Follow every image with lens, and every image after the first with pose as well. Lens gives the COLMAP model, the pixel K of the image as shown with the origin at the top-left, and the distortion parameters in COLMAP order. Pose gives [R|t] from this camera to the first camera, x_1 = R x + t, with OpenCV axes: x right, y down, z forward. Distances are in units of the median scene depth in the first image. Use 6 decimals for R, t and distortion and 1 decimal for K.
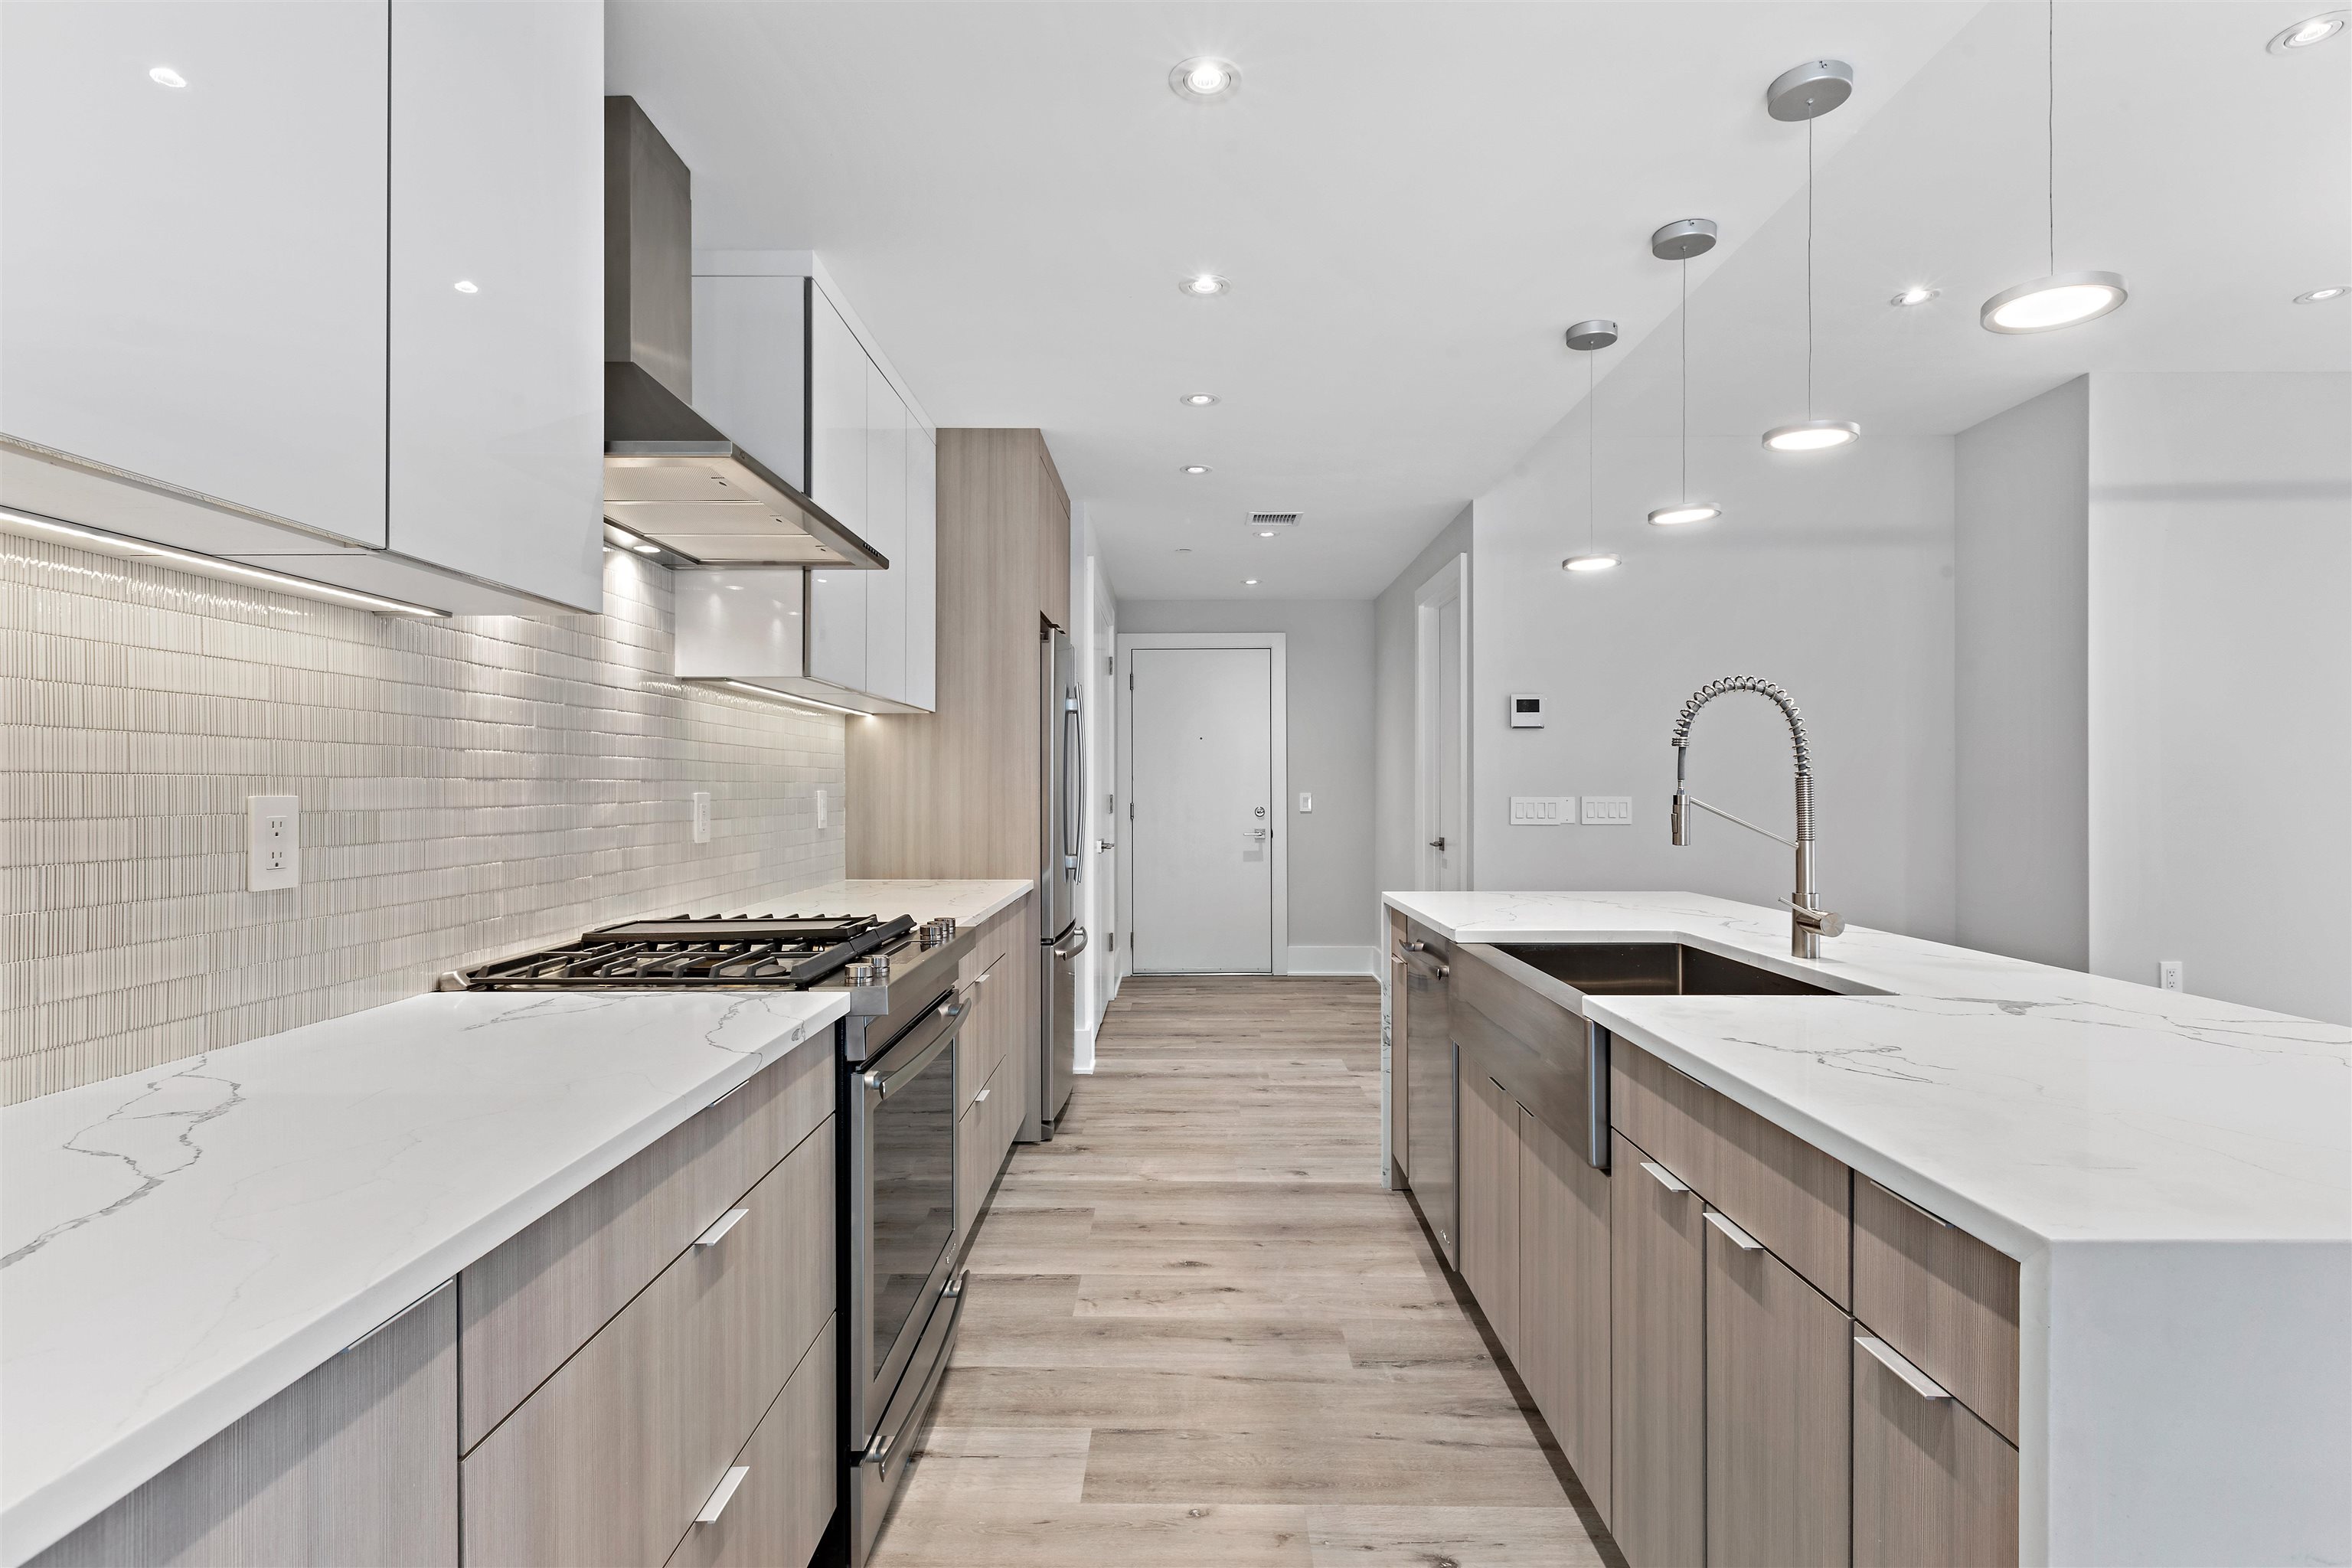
lens RADIAL K [[1142.0, 0, 1174.8], [0, 1142.0, 786.5], [0, 0, 1]] dist [0.000269, 0.000723]
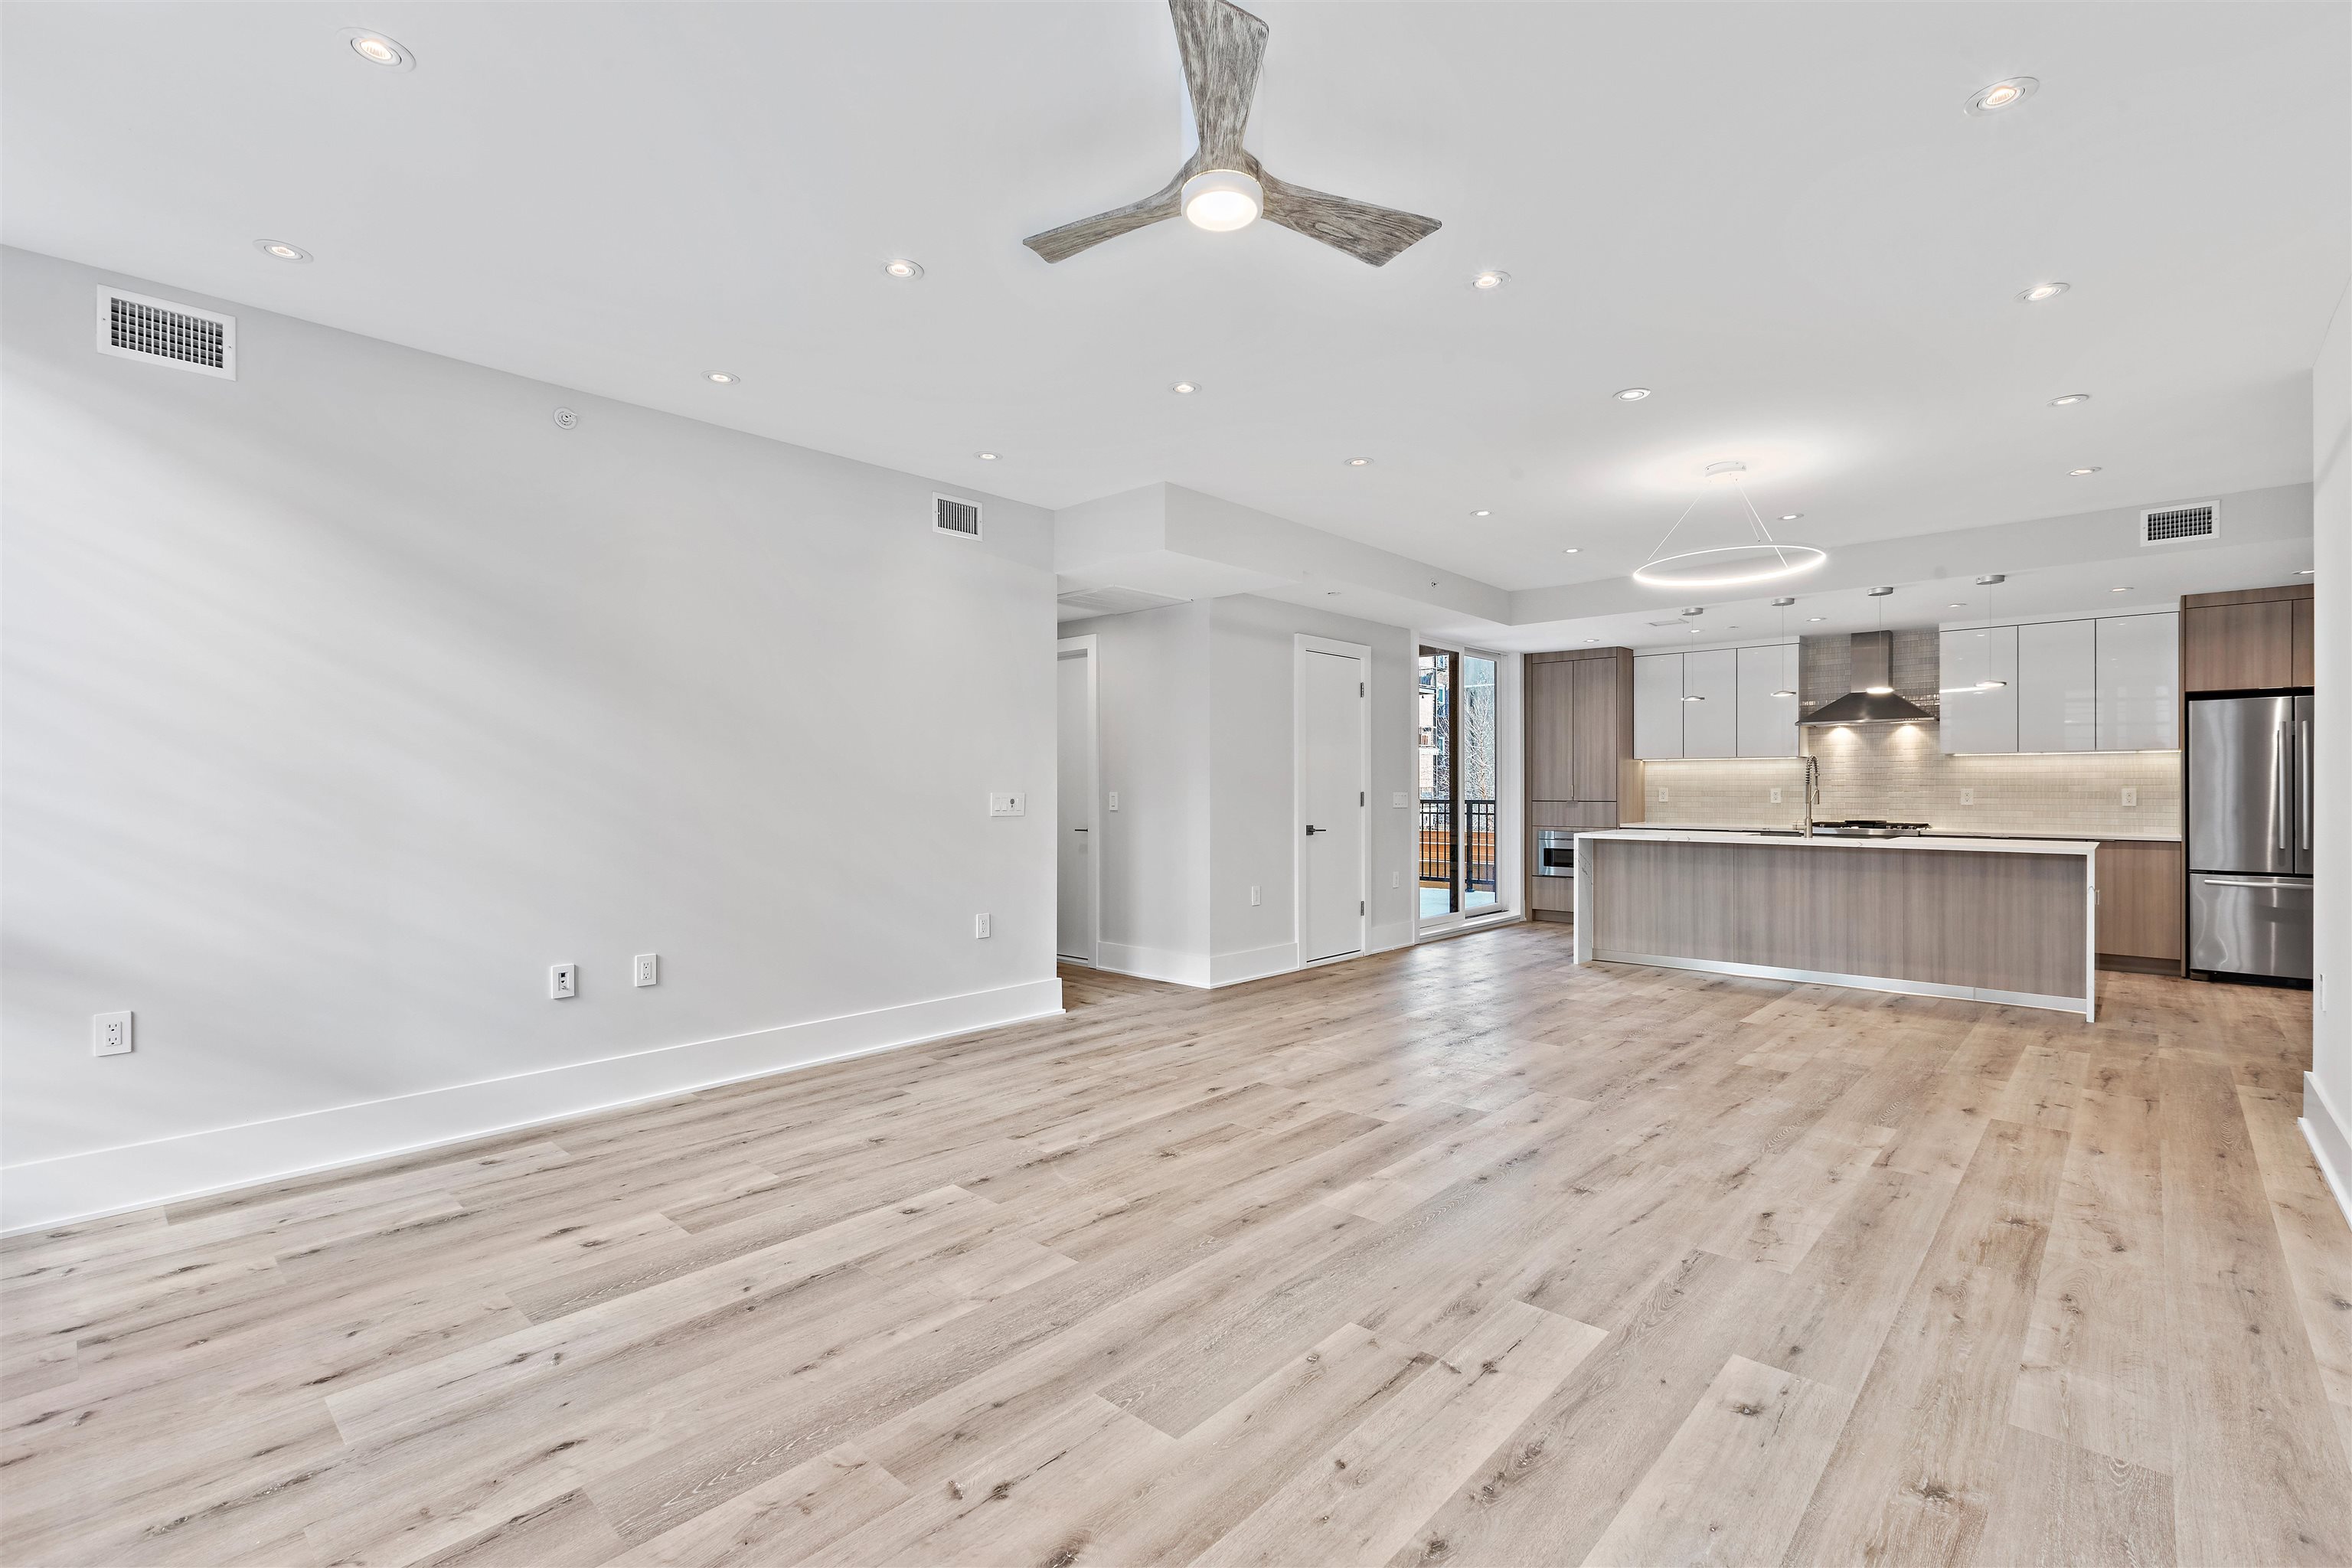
lens RADIAL K [[1044.8, 0, 1170.9], [0, 1044.8, 786.2], [0, 0, 1]] dist [0.001570, -0.000125]
pose [[-0.671780, -0.000869, -0.740750, 3.523262], [0.001414, 0.999996, -0.002456, 0.001450], [0.740749, -0.002698, -0.671776, 1.440578]]
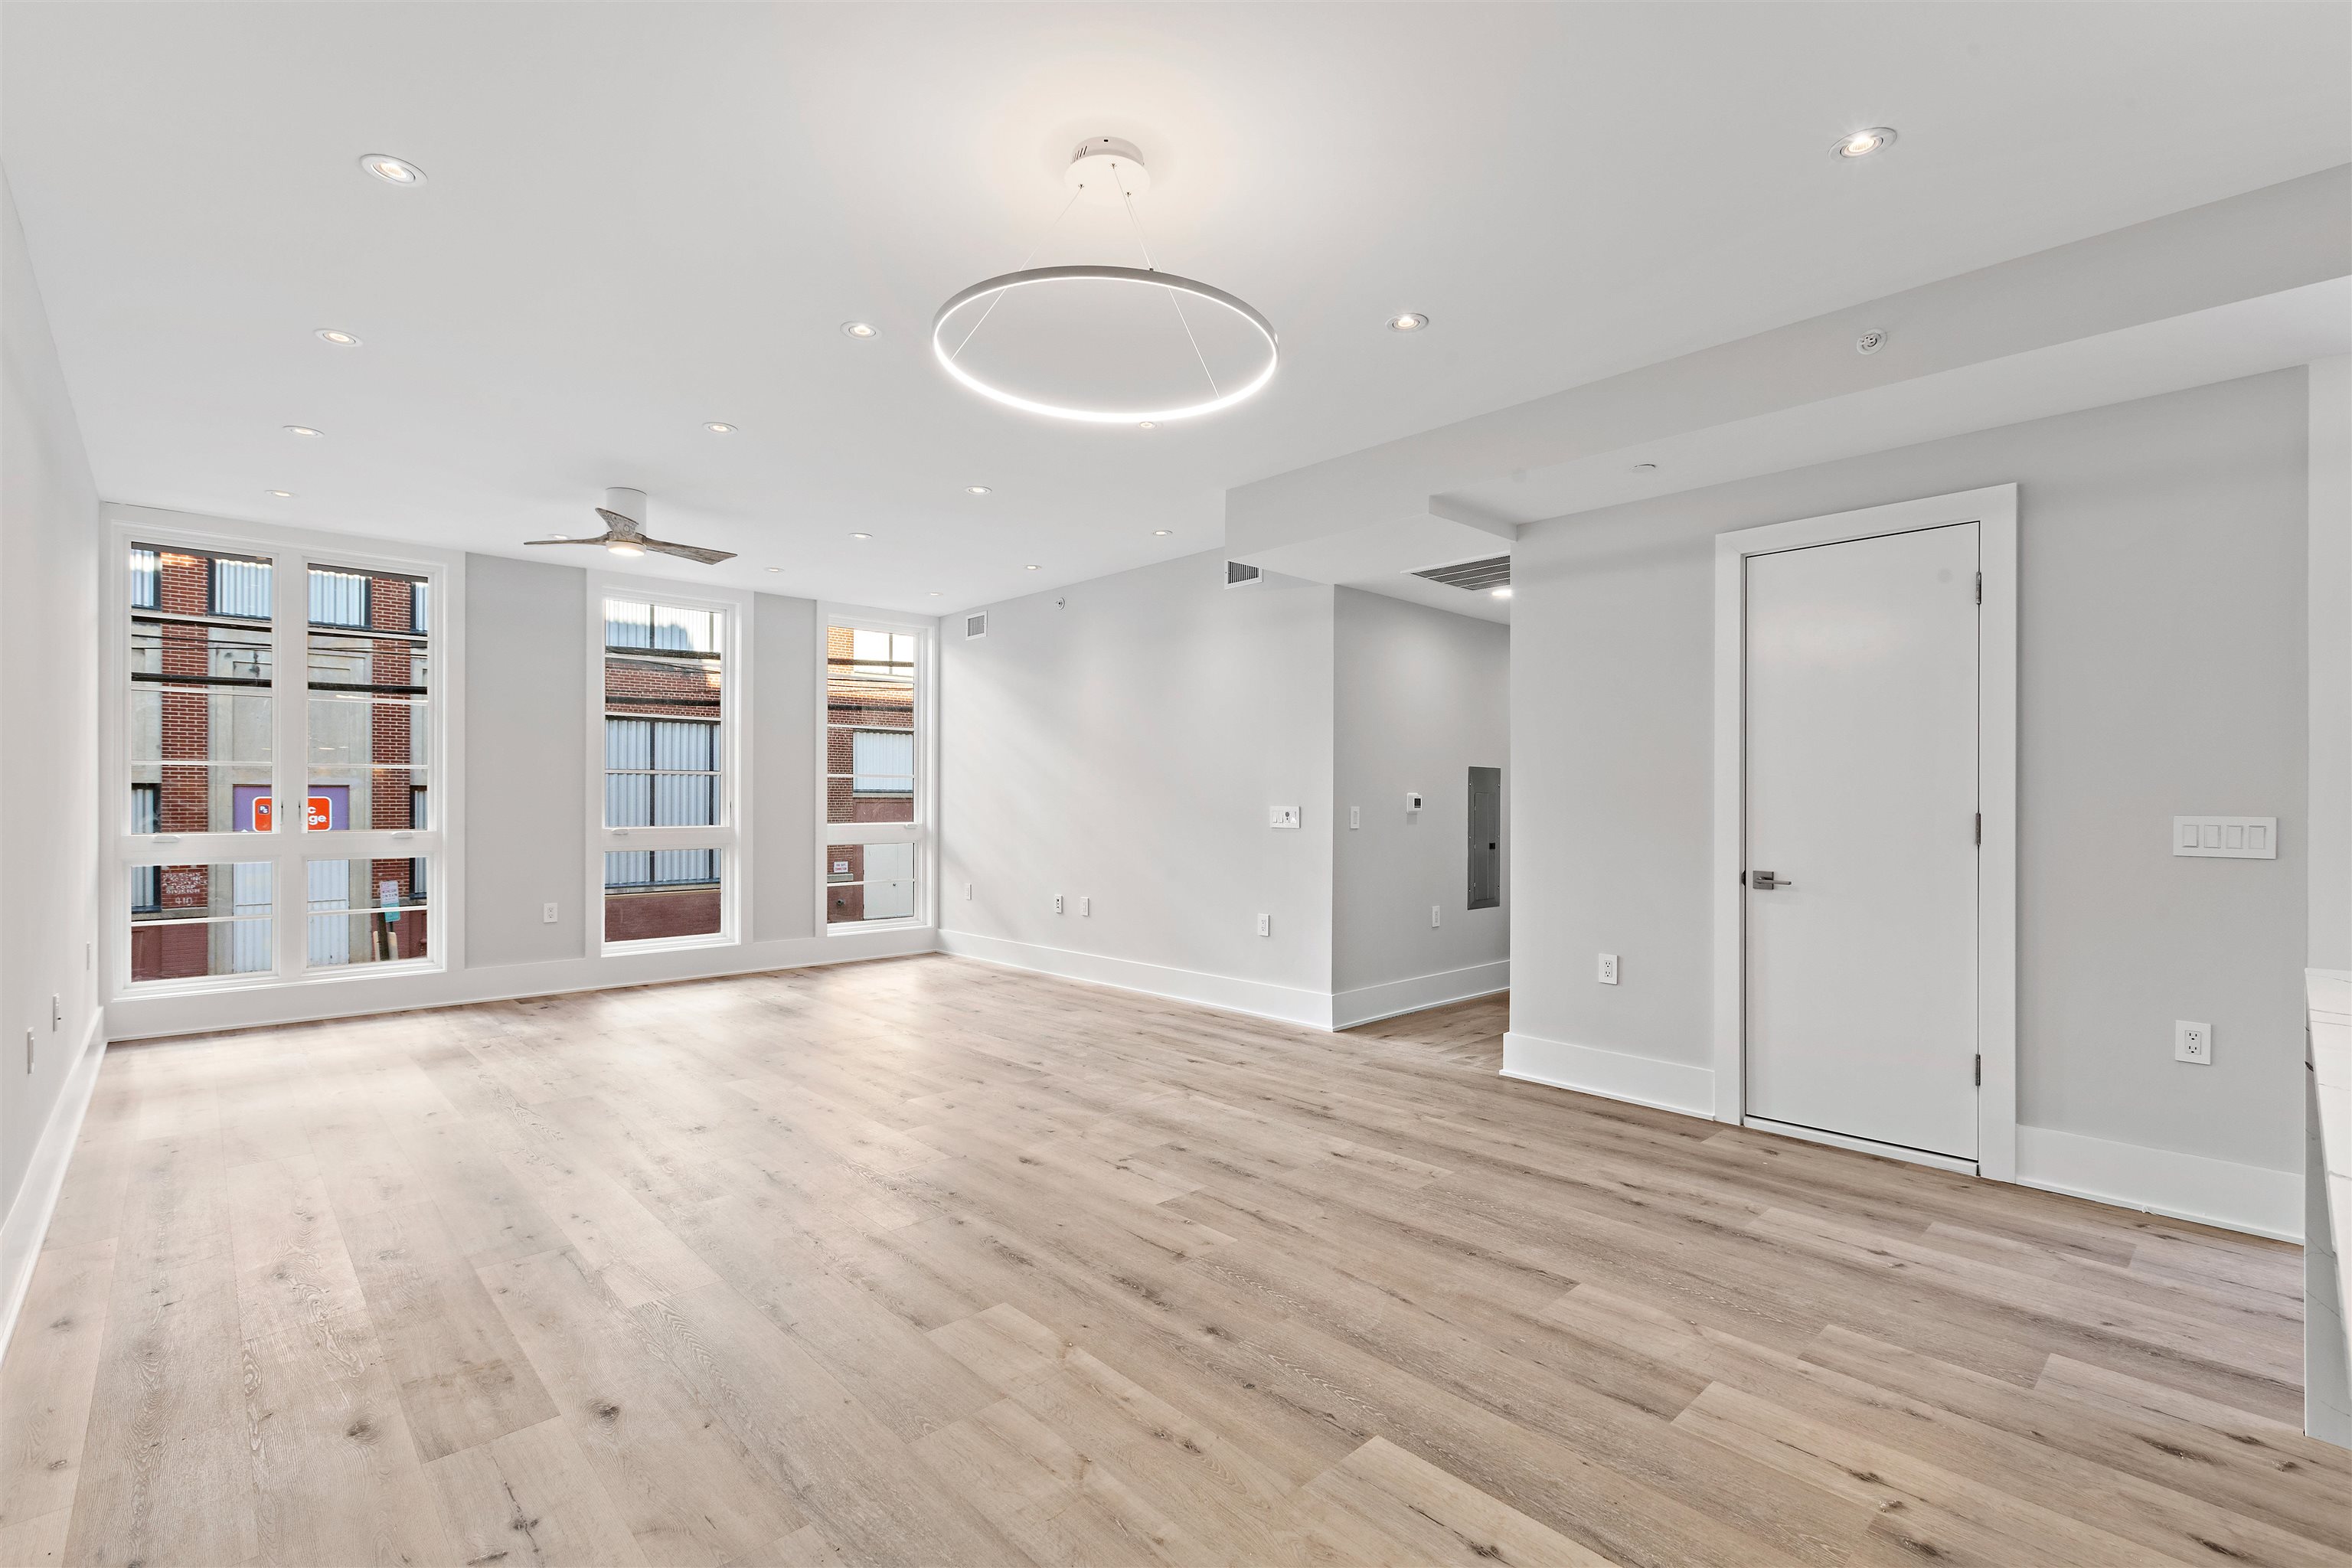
lens RADIAL K [[1052.9, 0, 1181.7], [0, 1052.9, 795.5], [0, 0, 1]] dist [0.000796, 0.000874]
pose [[-0.696647, 0.001901, 0.717412, 0.640233], [-0.002988, 0.999980, -0.005551, -0.000057], [-0.717408, -0.006011, -0.696627, 1.531887]]
